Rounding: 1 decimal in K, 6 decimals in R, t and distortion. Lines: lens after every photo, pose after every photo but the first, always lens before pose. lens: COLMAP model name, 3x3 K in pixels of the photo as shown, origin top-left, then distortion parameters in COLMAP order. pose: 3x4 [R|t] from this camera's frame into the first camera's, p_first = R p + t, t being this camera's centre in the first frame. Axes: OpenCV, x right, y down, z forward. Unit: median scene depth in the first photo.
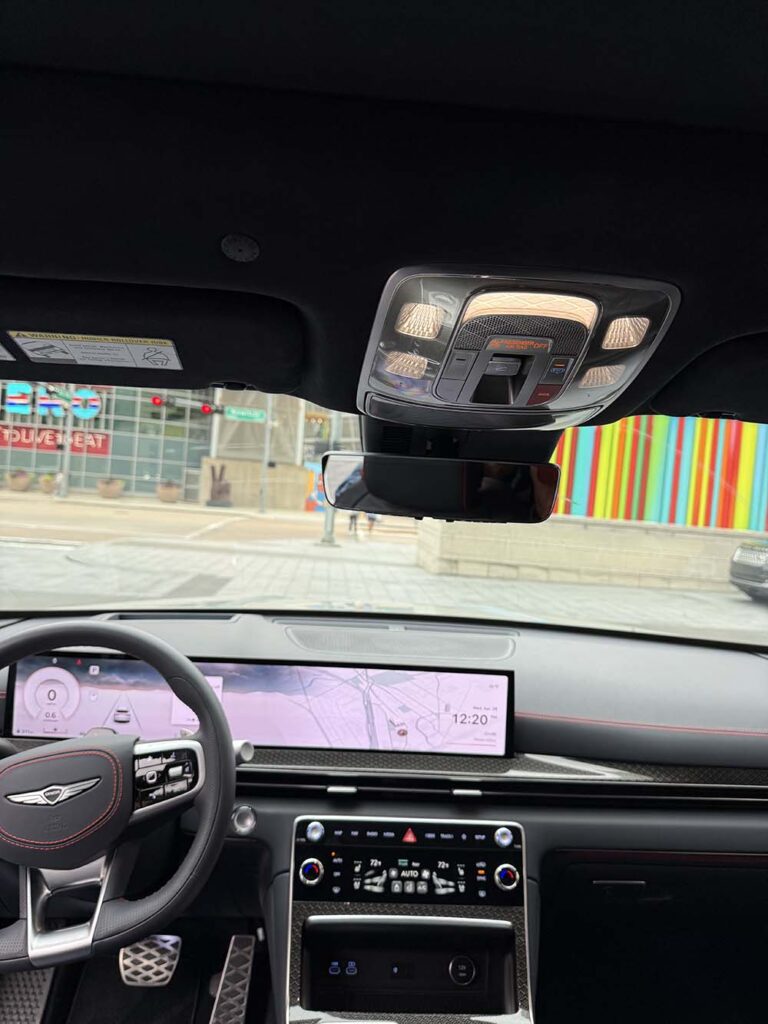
lens RADIAL K [[755.3, 0, 384.0], [0, 755.3, 512.0], [0, 0, 1]] dist [0.090931, -0.122106]
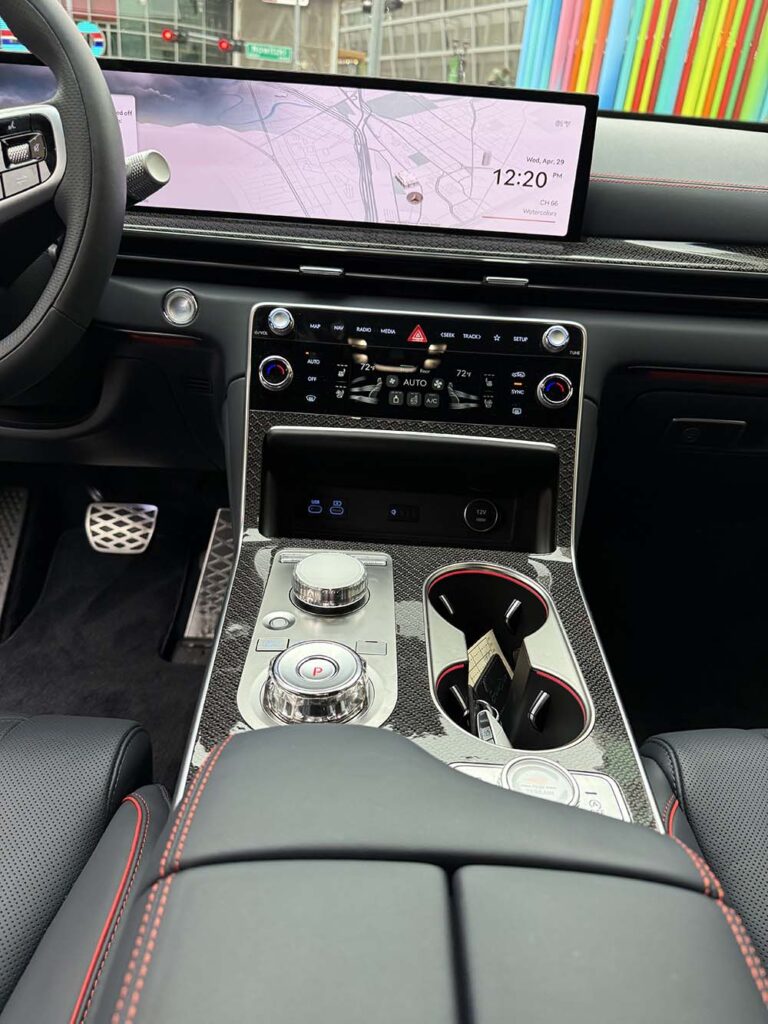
lens RADIAL K [[755.3, 0, 384.0], [0, 755.3, 512.0], [0, 0, 1]] dist [0.090931, -0.122106]
pose [[0.998529, 0.033599, -0.042553, 0.036006], [-0.014307, 0.920308, 0.390933, 0.291231], [0.052297, -0.389749, 0.919435, 0.294351]]
